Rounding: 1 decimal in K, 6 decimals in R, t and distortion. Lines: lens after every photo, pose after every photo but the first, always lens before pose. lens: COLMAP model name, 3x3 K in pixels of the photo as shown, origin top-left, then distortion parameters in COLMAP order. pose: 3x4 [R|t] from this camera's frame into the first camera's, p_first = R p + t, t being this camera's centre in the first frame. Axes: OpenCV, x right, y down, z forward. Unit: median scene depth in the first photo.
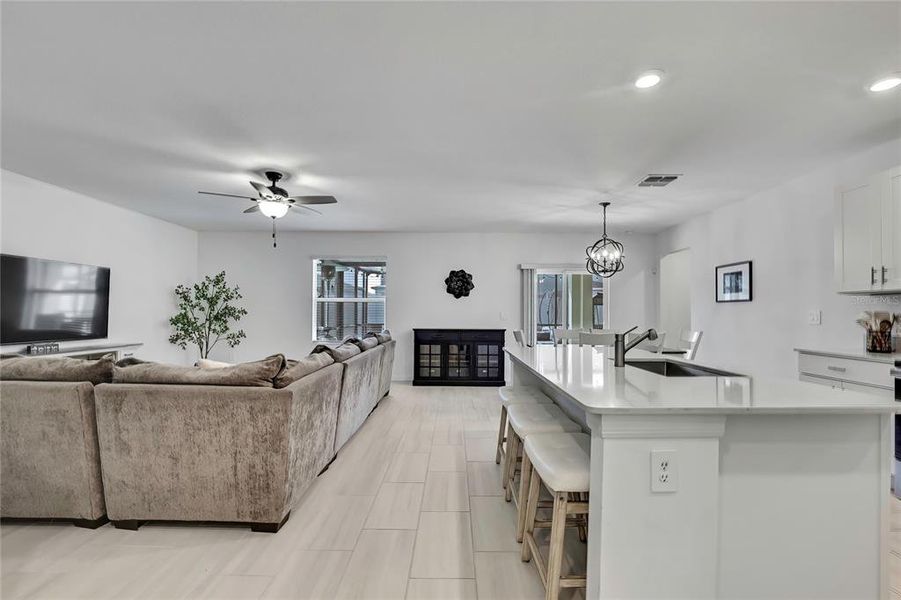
lens RADIAL K [[403.2, 0, 462.6], [0, 403.2, 311.9], [0, 0, 1]] dist [-0.000508, 0.000040]
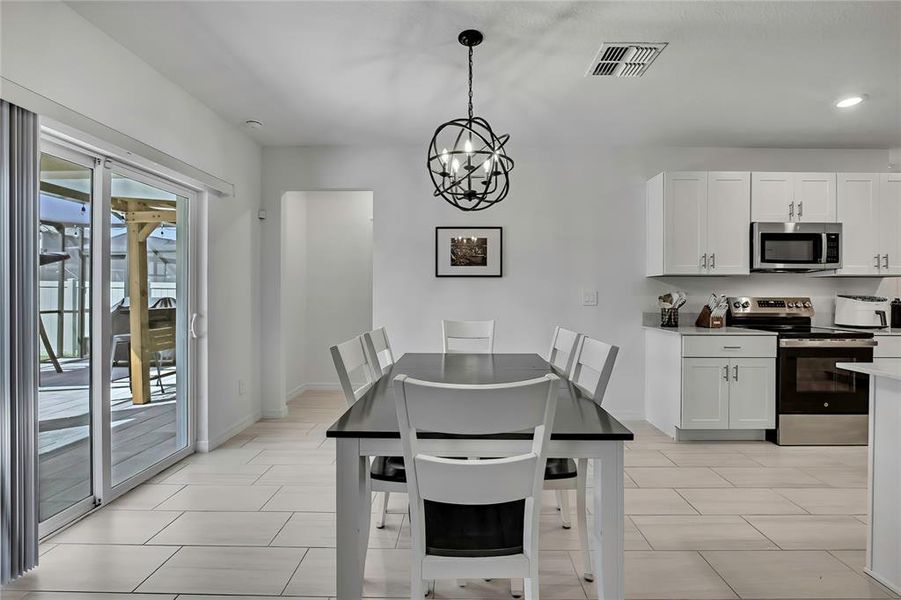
lens RADIAL K [[399.4, 0, 474.7], [0, 399.4, 295.3], [0, 0, 1]] dist [-0.005087, -0.000323]
pose [[0.031331, -0.010894, 0.999450, -0.067315], [-0.006428, 0.999918, 0.011101, -0.000149], [-0.999488, -0.006772, 0.031258, 0.915913]]
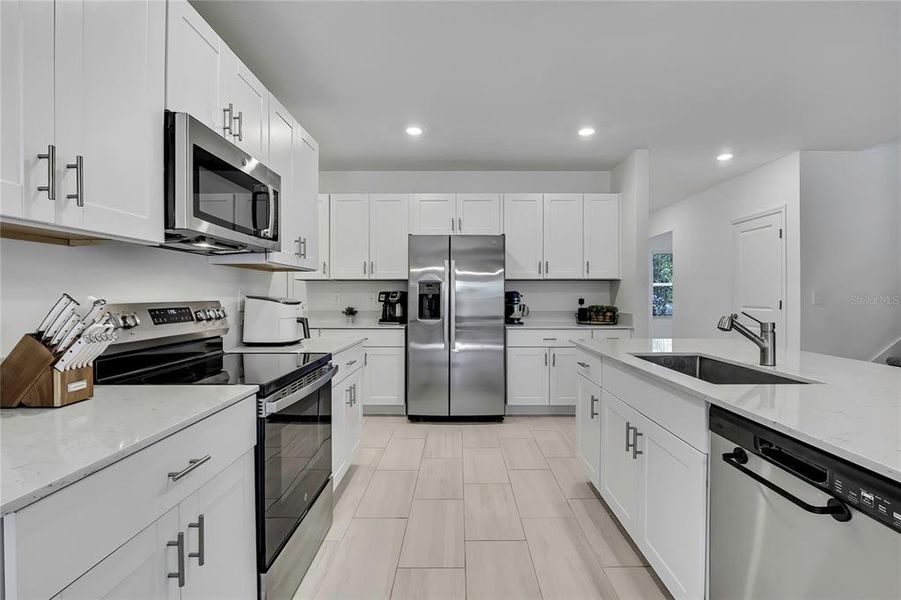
lens RADIAL K [[407.6, 0, 458.9], [0, 407.6, 294.7], [0, 0, 1]] dist [-0.002064, -0.000012]
pose [[-0.999524, -0.004223, 0.030576, 0.399737], [-0.004334, 0.999984, -0.003575, 0.002724], [-0.030560, -0.003706, -0.999526, 0.739803]]
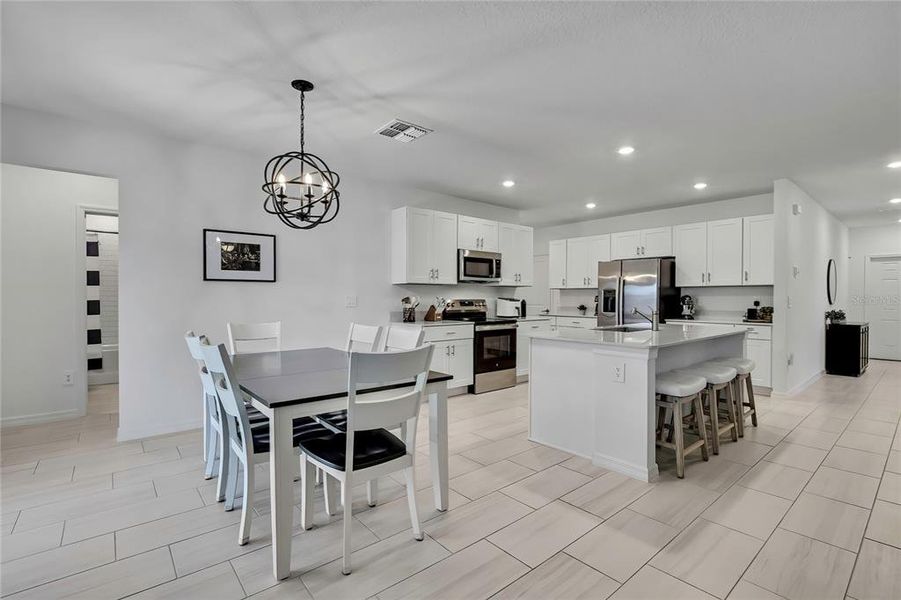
lens RADIAL K [[395.5, 0, 449.6], [0, 395.5, 304.0], [0, 0, 1]] dist [-0.016153, 0.000259]
pose [[-0.599451, -0.020823, 0.800141, -0.155485], [-0.007238, 0.999762, 0.020595, -0.000818], [-0.800379, 0.006554, -0.599459, 1.072968]]
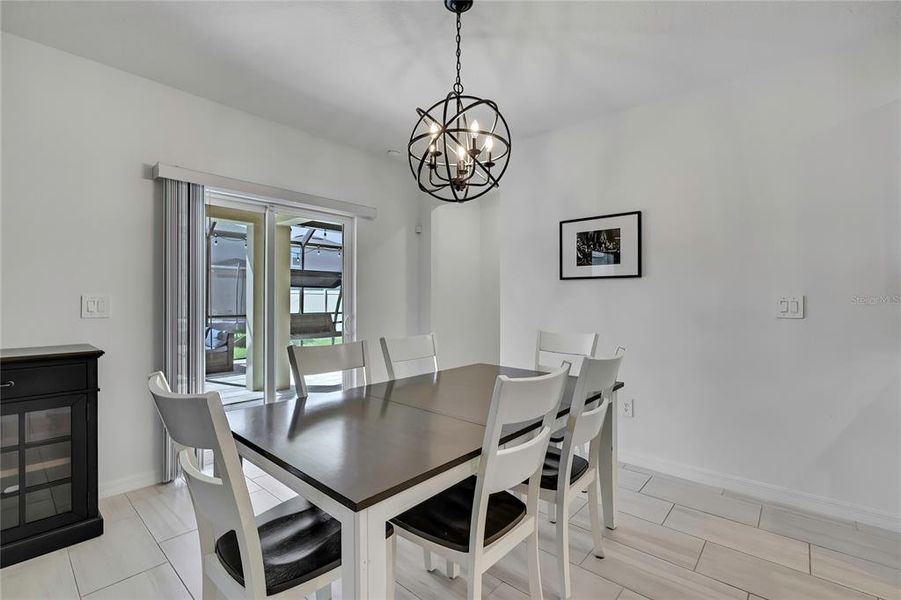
lens RADIAL K [[407.6, 0, 458.9], [0, 407.6, 294.7], [0, 0, 1]] dist [-0.002064, -0.000012]
pose [[0.675311, -0.001671, 0.737531, 0.073272], [-0.000009, 0.999997, 0.002274, -0.002798], [-0.737533, -0.001542, 0.675309, 0.702437]]
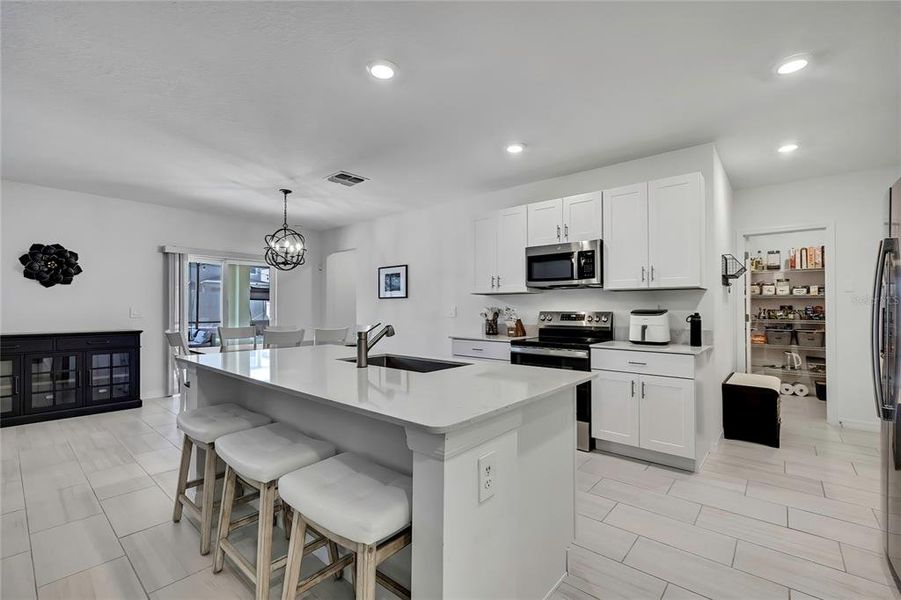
lens RADIAL K [[391.2, 0, 451.9], [0, 391.2, 306.2], [0, 0, 1]] dist [-0.001387, -0.000141]
pose [[0.669960, 0.000726, 0.742397, -0.056563], [0.000424, 0.999999, -0.001360, -0.000952], [-0.742397, 0.001226, 0.669959, 0.103202]]
